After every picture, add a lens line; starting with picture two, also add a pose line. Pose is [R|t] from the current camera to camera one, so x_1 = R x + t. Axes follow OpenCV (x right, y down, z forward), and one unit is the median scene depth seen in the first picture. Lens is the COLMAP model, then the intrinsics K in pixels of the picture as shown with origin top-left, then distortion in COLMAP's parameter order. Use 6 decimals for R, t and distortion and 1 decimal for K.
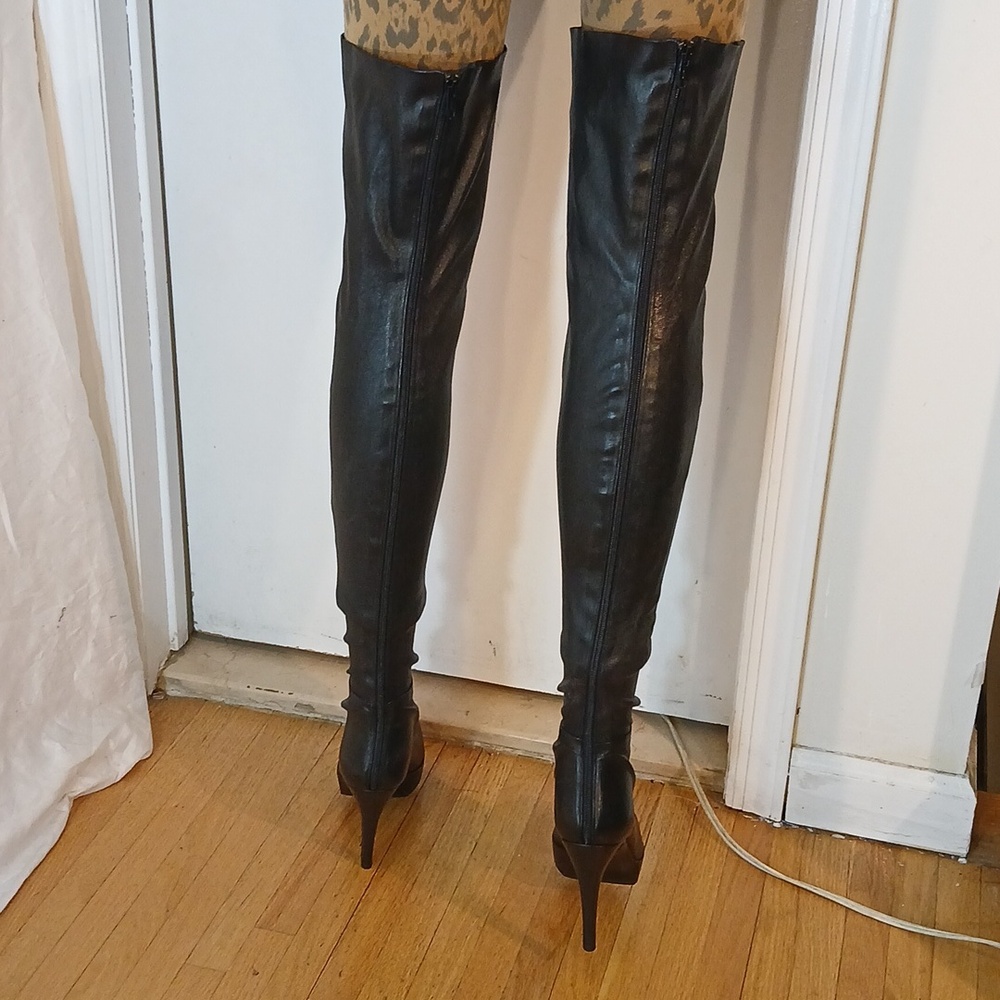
lens RADIAL K [[1691.3, 0, 500.8], [0, 1691.3, 491.0], [0, 0, 1]] dist [0.096762, 0.000000]
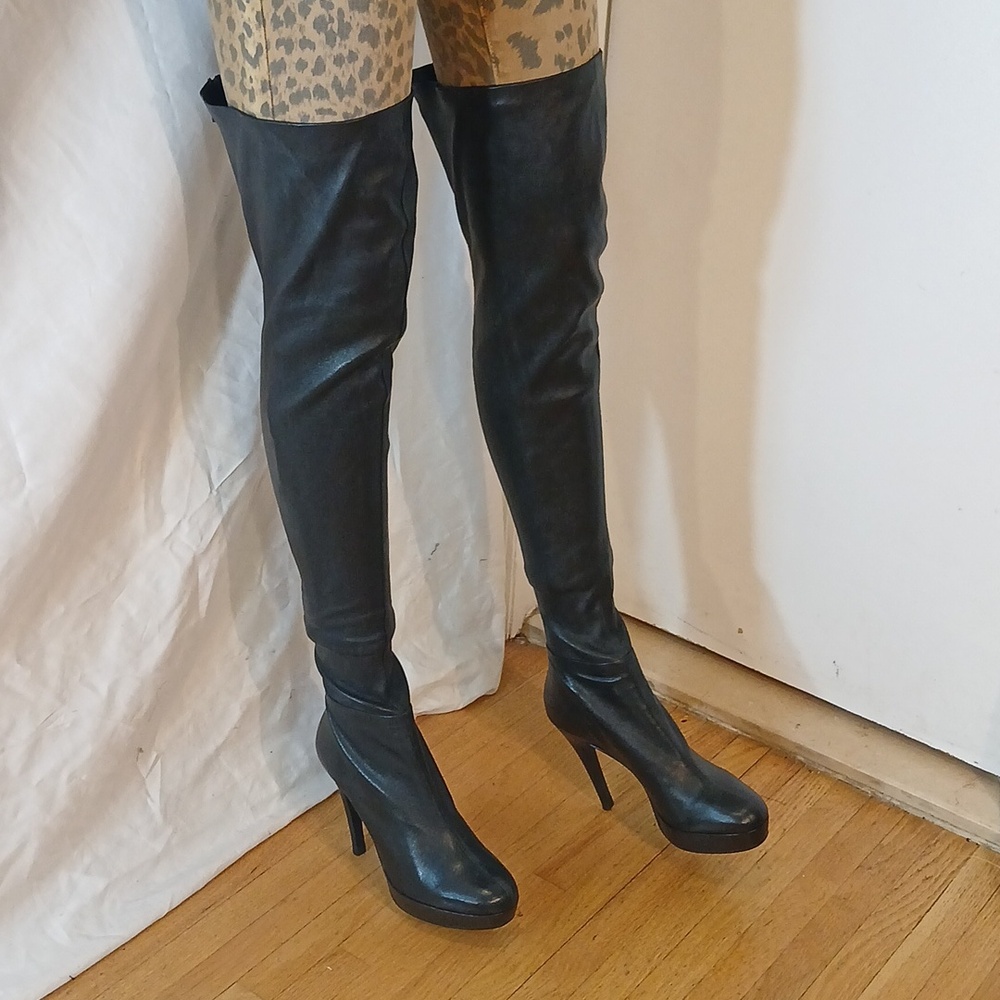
lens RADIAL K [[1691.3, 0, 492.5], [0, 1691.3, 492.6], [0, 0, 1]] dist [0.096762, 0.000000]
pose [[0.928980, 0.190389, -0.317409, 0.126100], [-0.182834, 0.981675, 0.053719, -0.030930], [0.321820, 0.008129, 0.946766, -0.018314]]
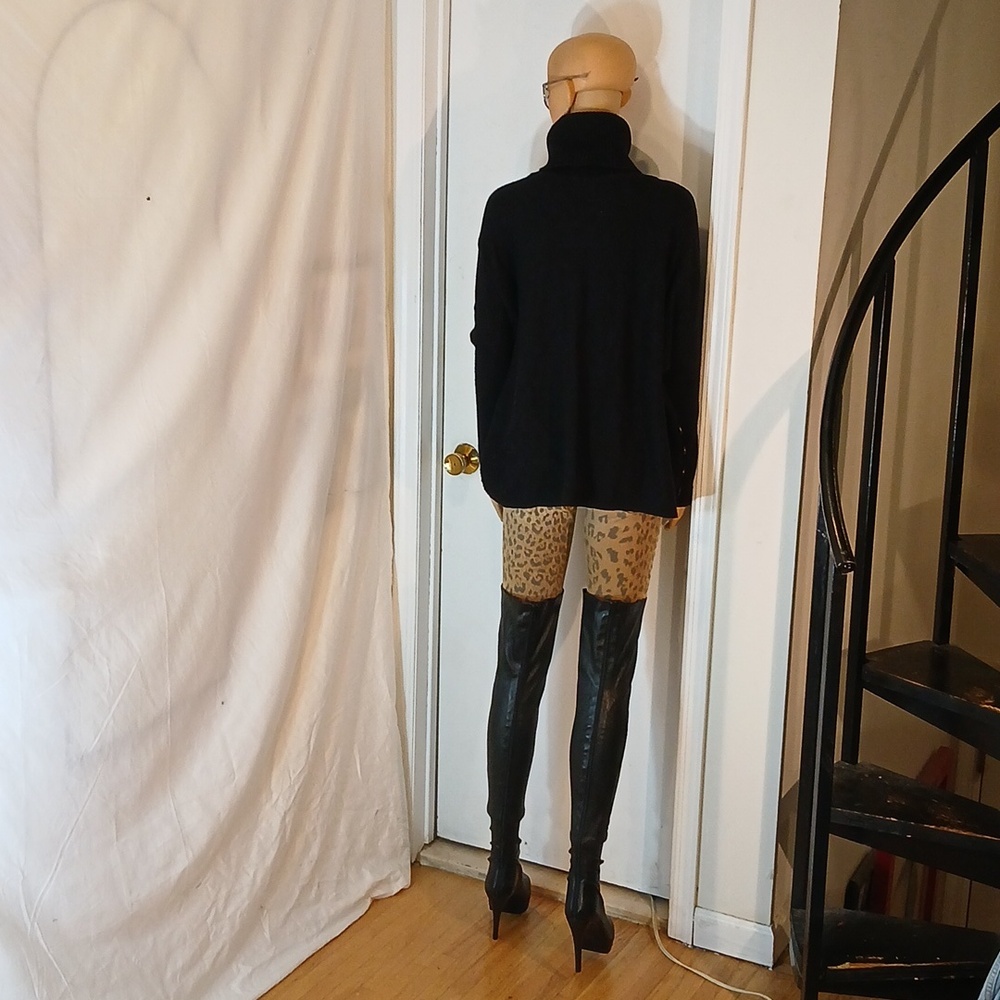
lens RADIAL K [[1691.3, 0, 496.2], [0, 1691.3, 473.7], [0, 0, 1]] dist [0.096762, 0.000000]
pose [[0.976730, 0.048076, -0.209015, 0.381993], [-0.093191, 0.972881, -0.211704, 0.106528], [0.193169, 0.226256, 0.954722, -1.346599]]
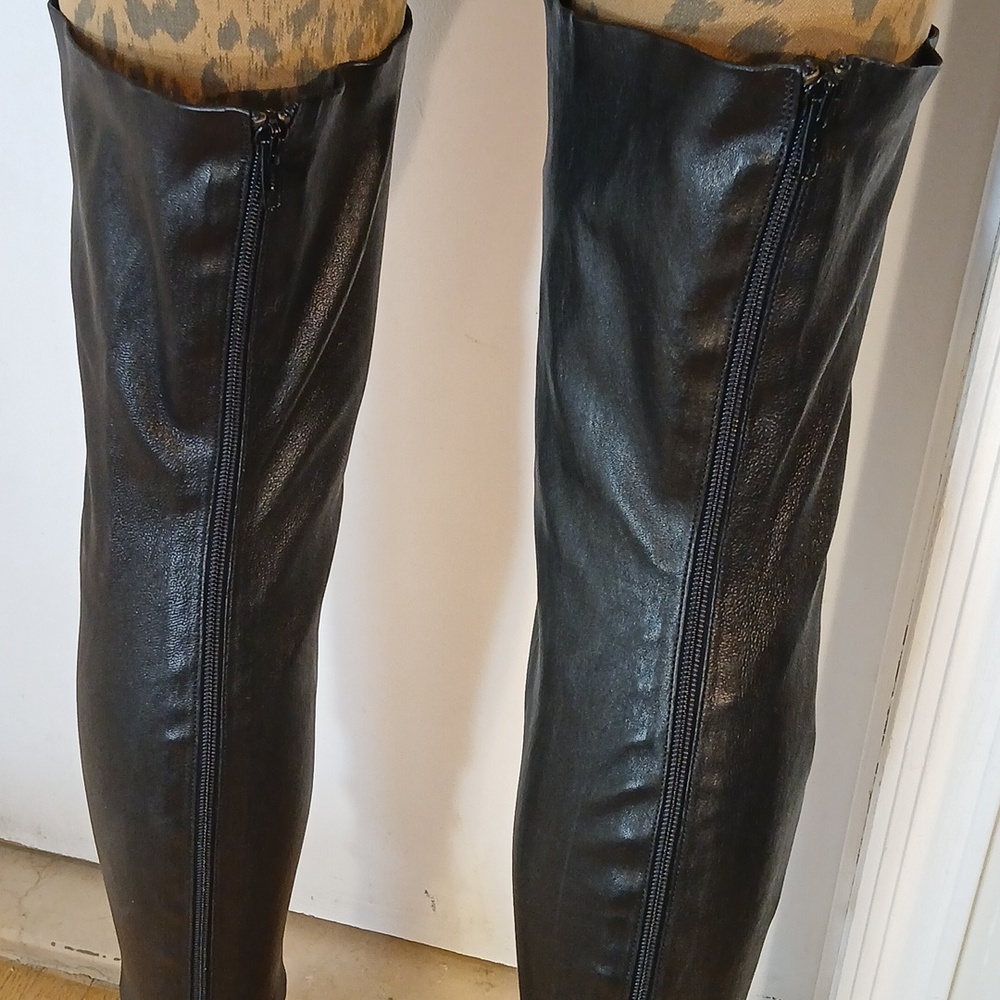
lens RADIAL K [[1691.3, 0, 501.9], [0, 1691.3, 489.3], [0, 0, 1]] dist [0.096762, 0.000000]
pose [[0.999978, 0.006531, -0.000822, 0.025953], [-0.006384, 0.992660, 0.120772, -0.165915], [0.001604, -0.120764, 0.992680, 0.455570]]
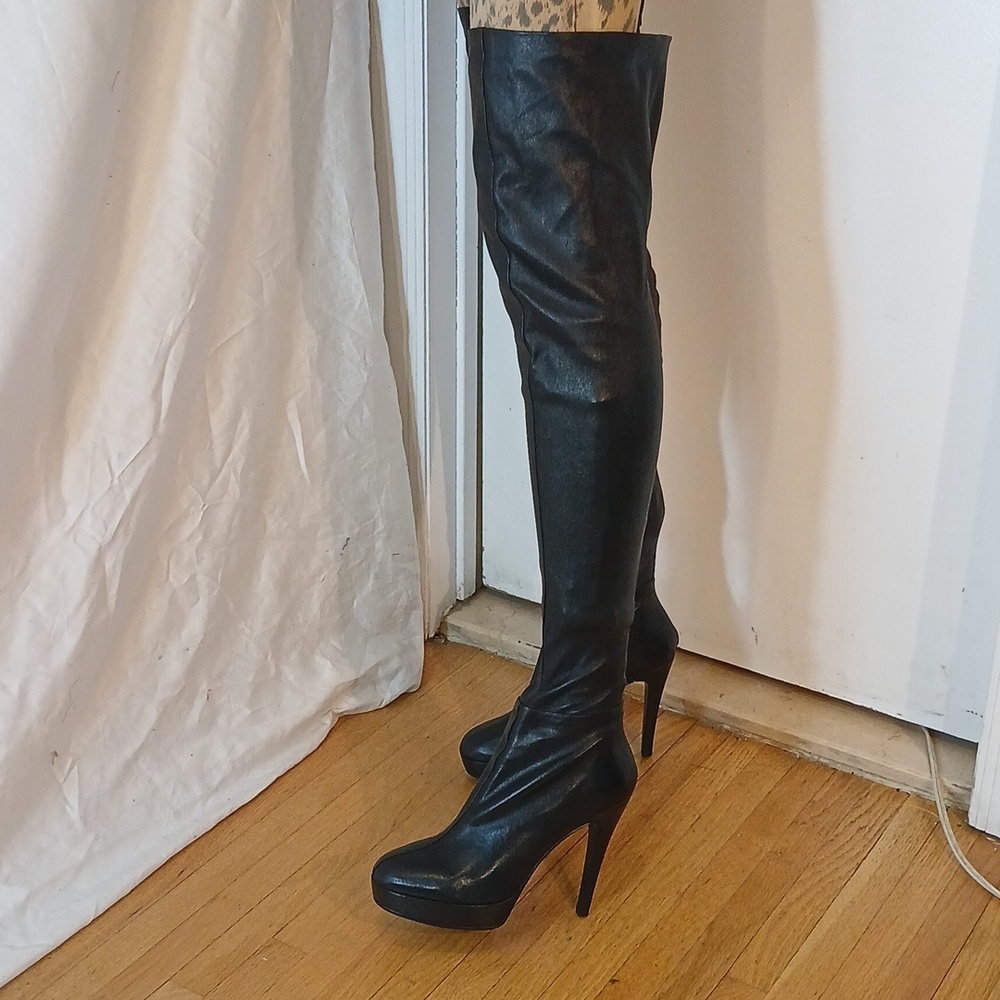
lens RADIAL K [[1691.3, 0, 486.5], [0, 1691.3, 492.6], [0, 0, 1]] dist [0.096762, 0.000000]
pose [[0.954619, 0.107335, -0.277817, 0.135422], [-0.114167, 0.993425, -0.008483, 0.043038], [0.275080, 0.039816, 0.960597, -0.011250]]
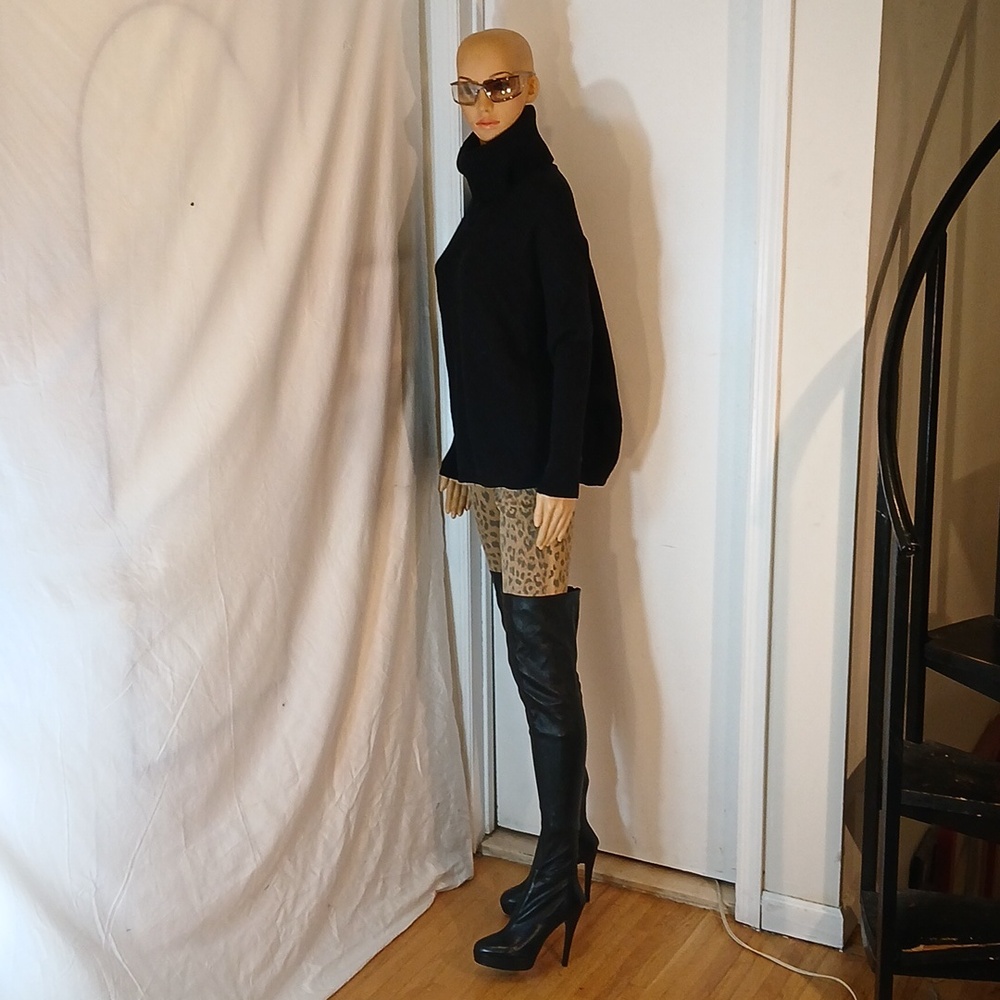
lens RADIAL K [[1691.3, 0, 496.8], [0, 1691.3, 475.3], [0, 0, 1]] dist [0.096762, 0.000000]
pose [[0.974878, 0.016520, -0.222125, 0.342609], [-0.060192, 0.979681, -0.191315, 0.075785], [0.214451, 0.199879, 0.956064, -1.343918]]
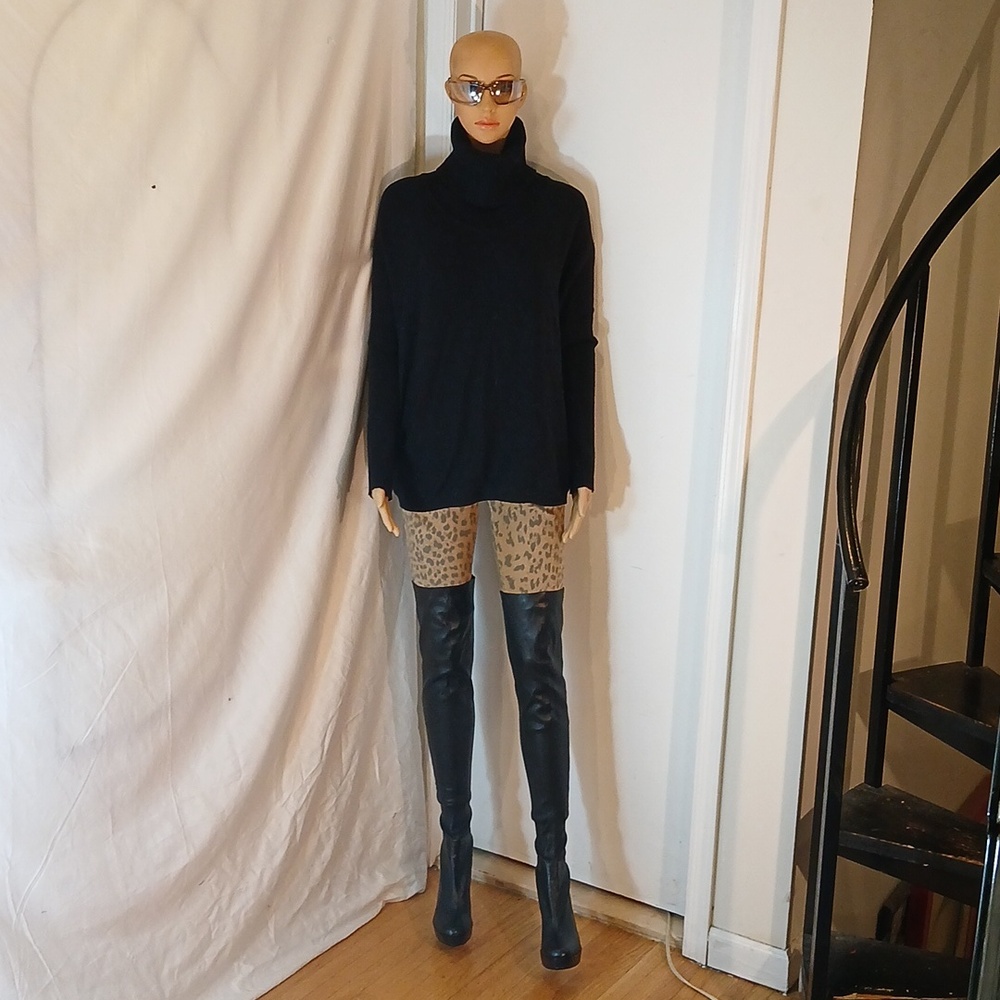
lens RADIAL K [[1691.3, 0, 499.5], [0, 1691.3, 483.5], [0, 0, 1]] dist [0.096762, 0.000000]
pose [[0.958693, 0.077636, -0.273642, 0.497132], [-0.135640, 0.970383, -0.199895, 0.083293], [0.250019, 0.228755, 0.940830, -1.276242]]
